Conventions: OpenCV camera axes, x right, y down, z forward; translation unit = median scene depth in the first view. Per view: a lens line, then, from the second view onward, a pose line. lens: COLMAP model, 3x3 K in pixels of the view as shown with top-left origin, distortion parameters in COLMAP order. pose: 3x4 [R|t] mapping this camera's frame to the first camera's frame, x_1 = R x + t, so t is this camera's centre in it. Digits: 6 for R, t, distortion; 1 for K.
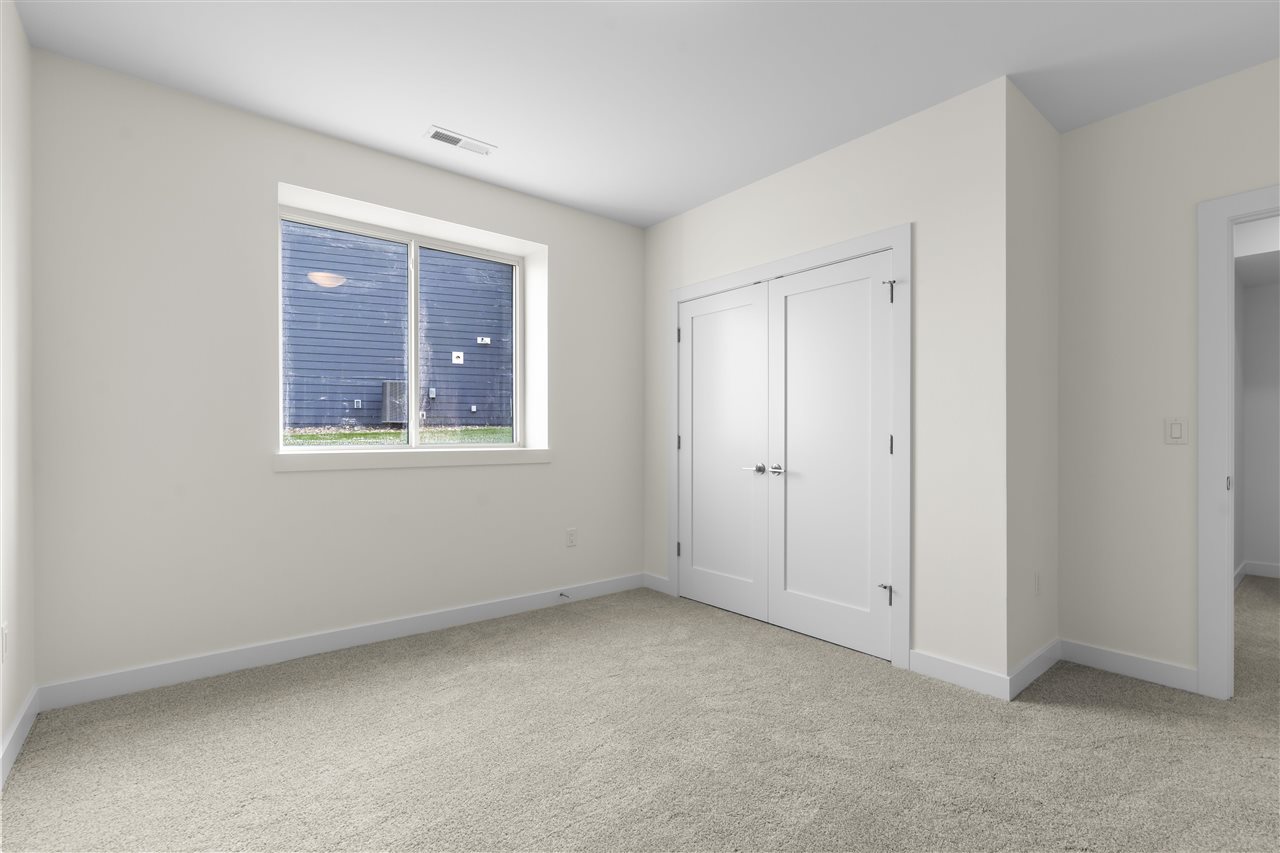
lens RADIAL K [[585.4, 0, 639.4], [0, 585.4, 435.5], [0, 0, 1]] dist [0.000473, -0.000003]
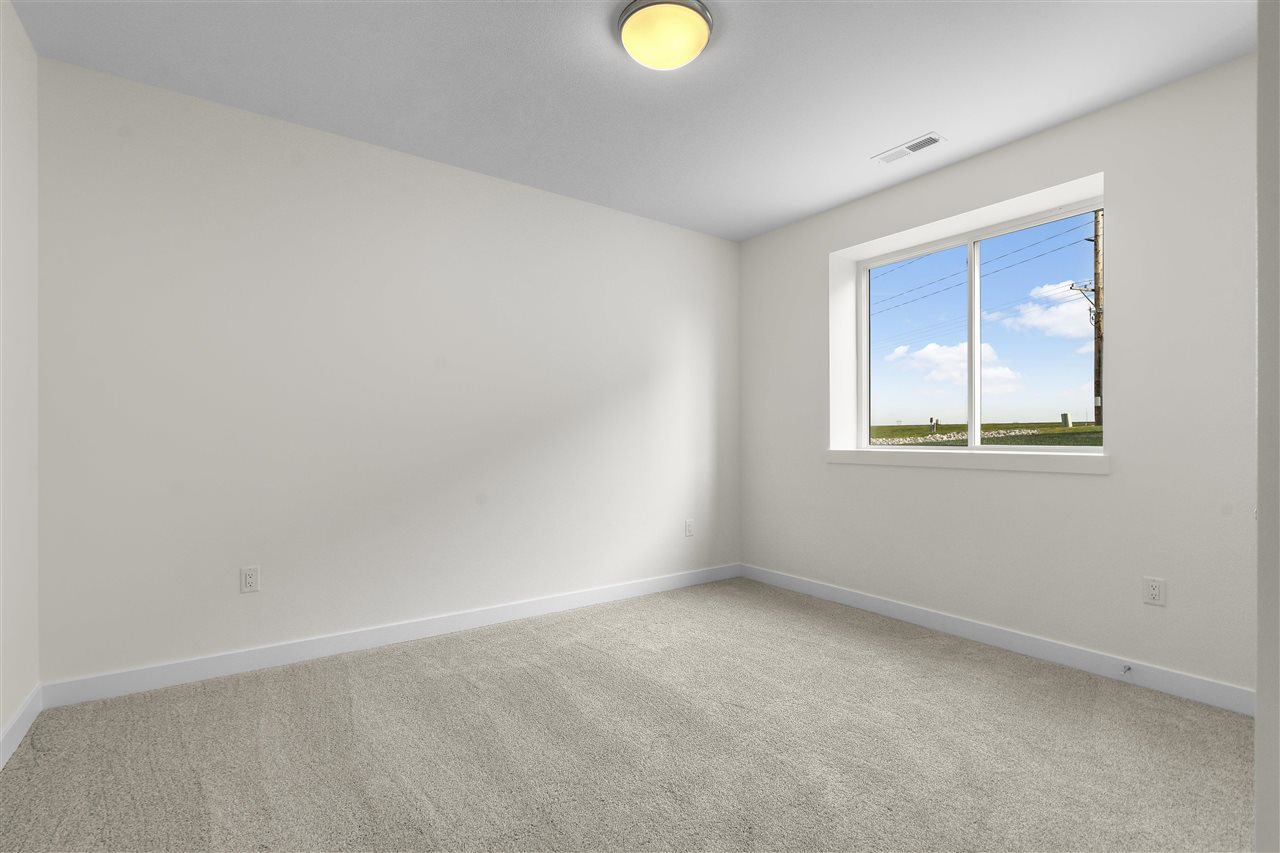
lens RADIAL K [[585.4, 0, 639.4], [0, 585.4, 435.5], [0, 0, 1]] dist [0.000473, -0.000003]
pose [[-0.062954, -0.002125, -0.998014, 0.706265], [0.000401, 0.999998, -0.002155, 0.000438], [0.998016, -0.000536, -0.062953, 0.566411]]
